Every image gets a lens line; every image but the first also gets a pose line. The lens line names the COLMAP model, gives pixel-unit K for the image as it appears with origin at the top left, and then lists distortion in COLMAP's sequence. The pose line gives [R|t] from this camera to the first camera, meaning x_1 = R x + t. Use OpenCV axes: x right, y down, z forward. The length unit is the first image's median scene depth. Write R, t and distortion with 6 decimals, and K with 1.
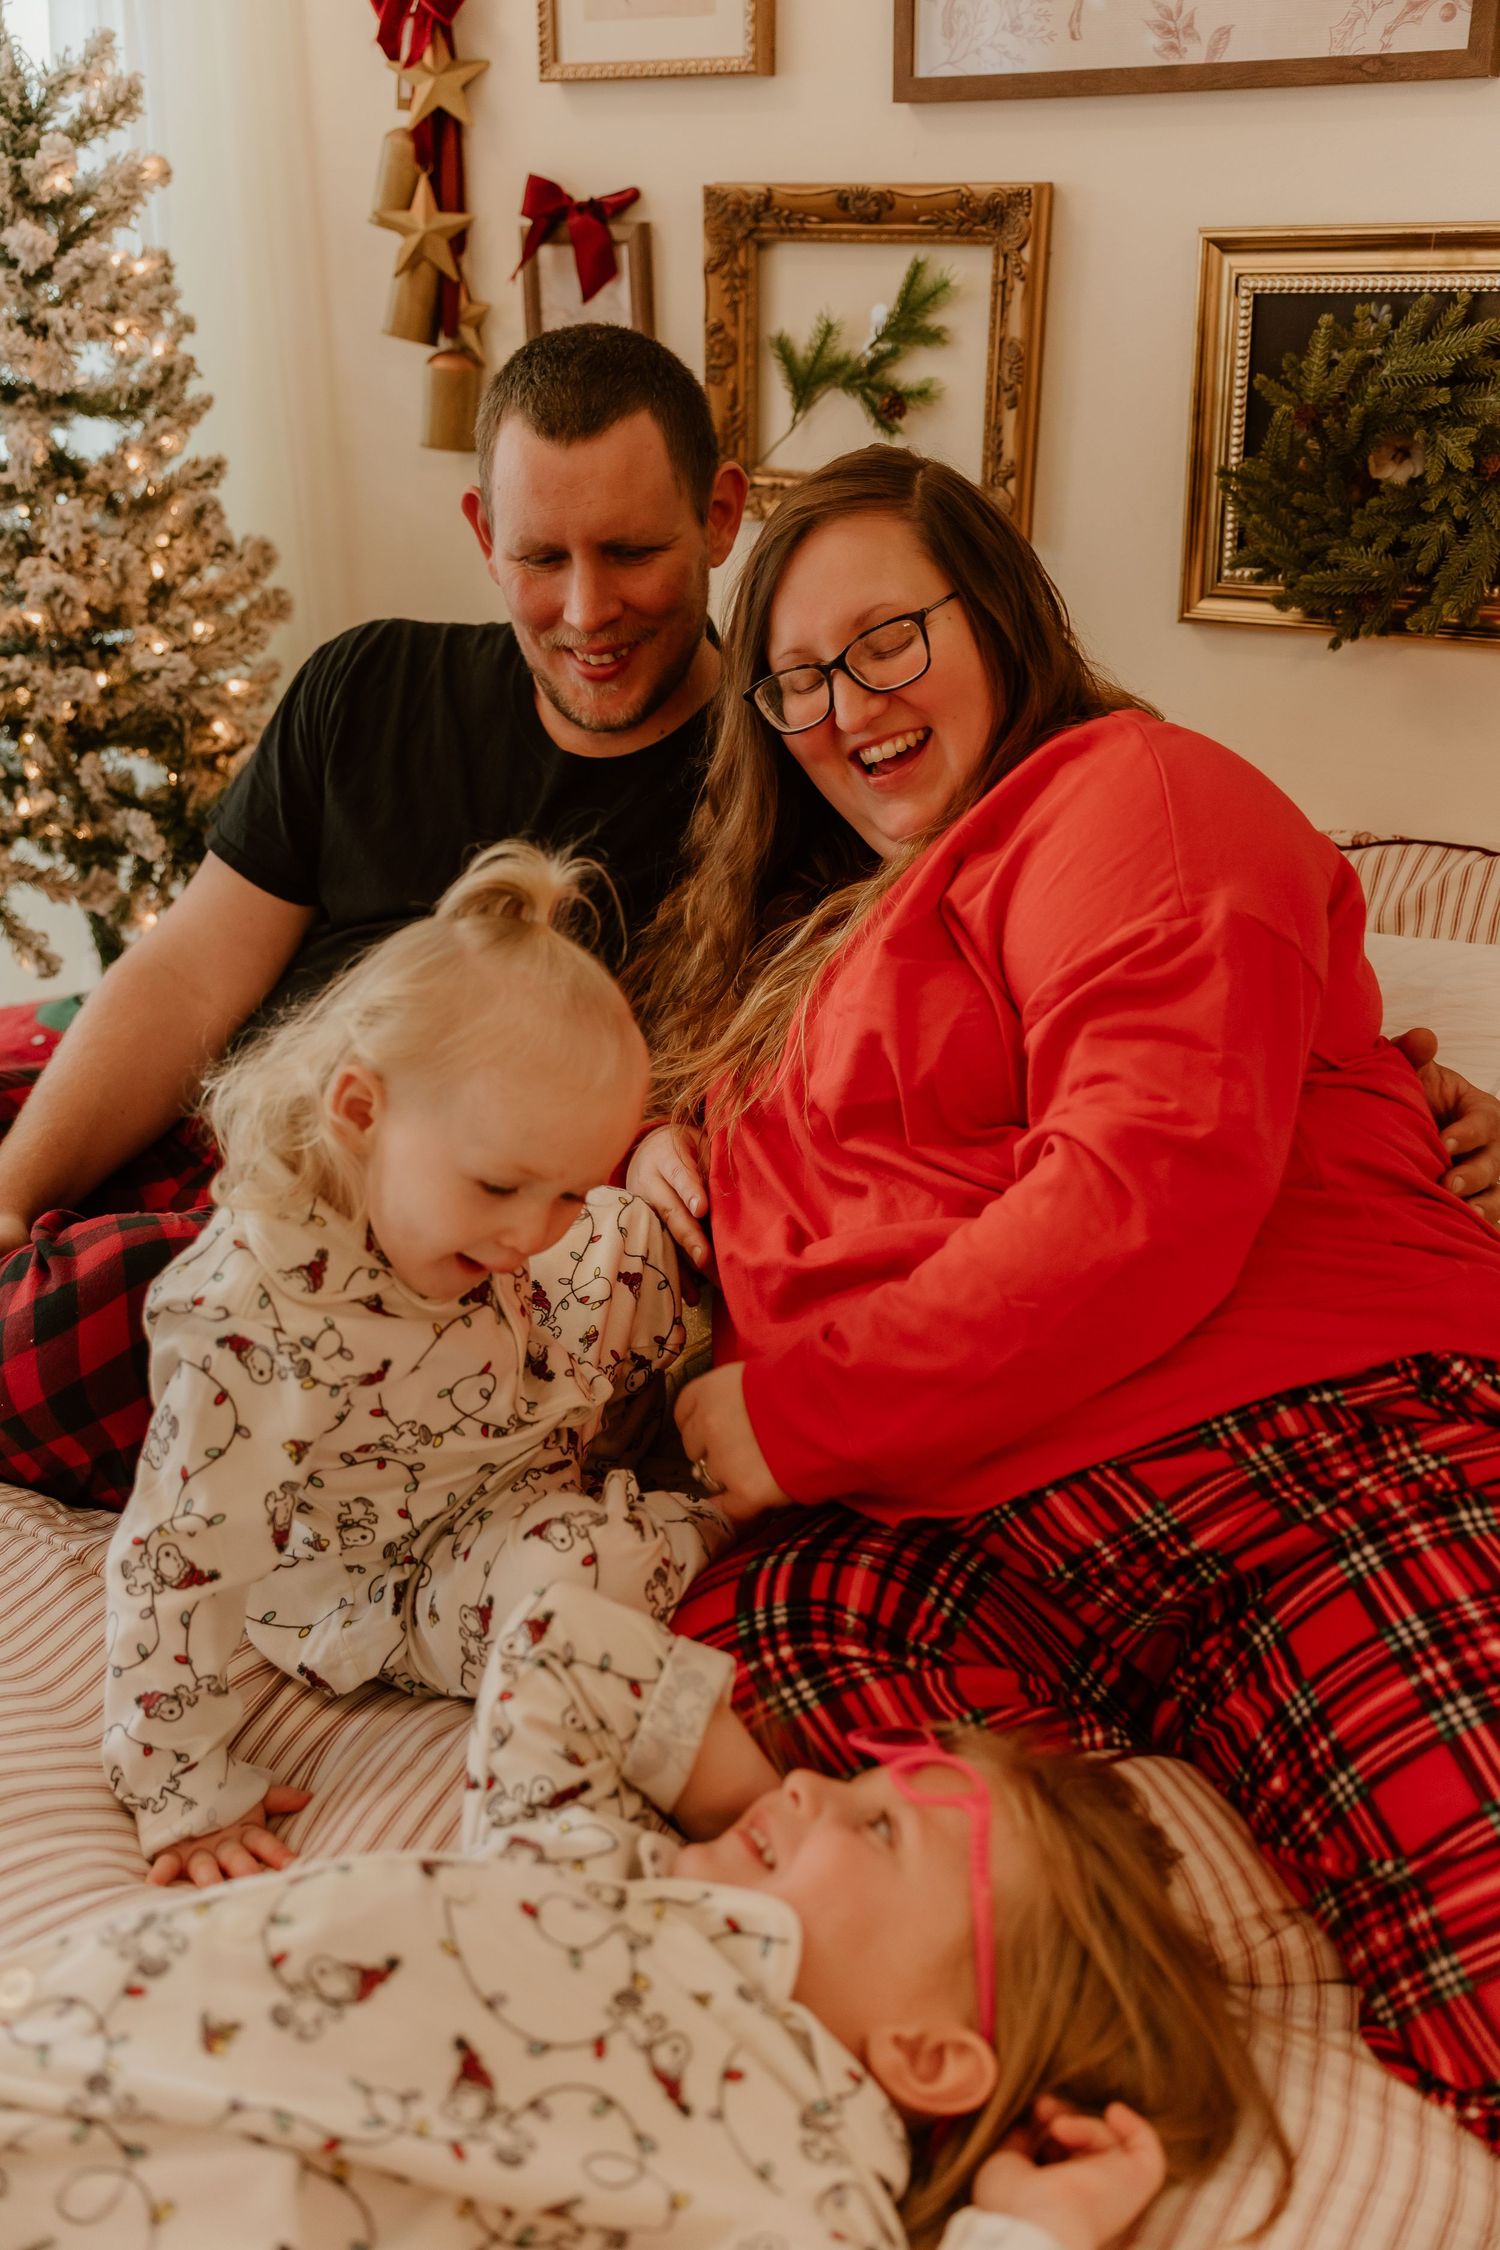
lens RADIAL K [[2286.7, 0, 750.0], [0, 2286.7, 1125.0], [0, 0, 1]] dist [0.022933, 0.006654]
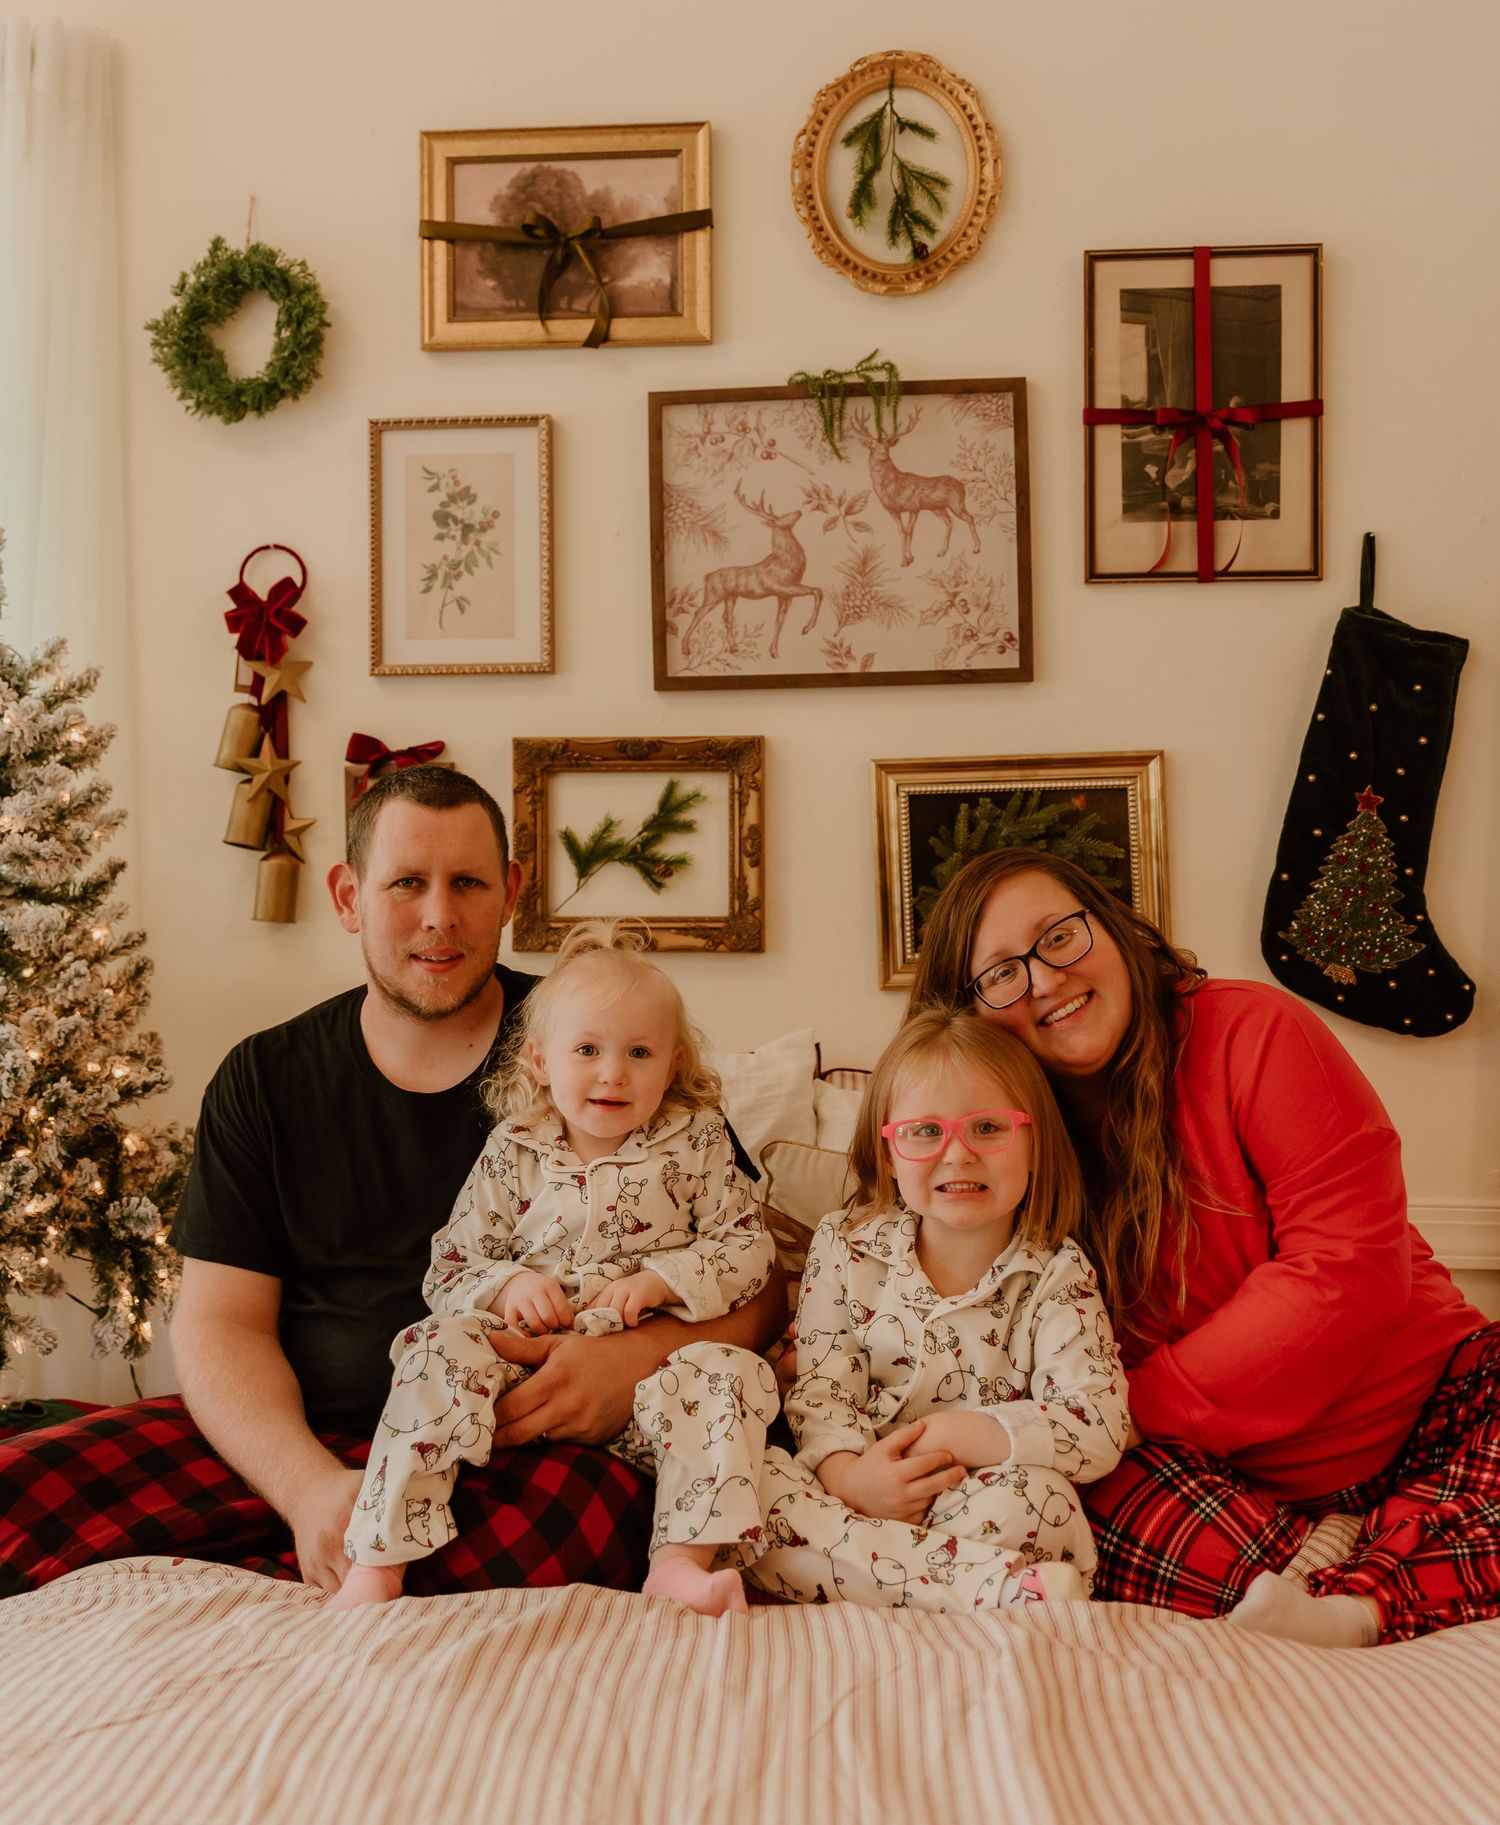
lens RADIAL K [[2002.4, 0, 750.0], [0, 2002.4, 912.5], [0, 0, 1]] dist [-0.016738, -0.010437]
pose [[0.848429, -0.040332, 0.527771, -0.607585], [0.206563, 0.943261, -0.259980, 0.076305], [-0.487340, 0.329592, 0.808621, -0.108461]]
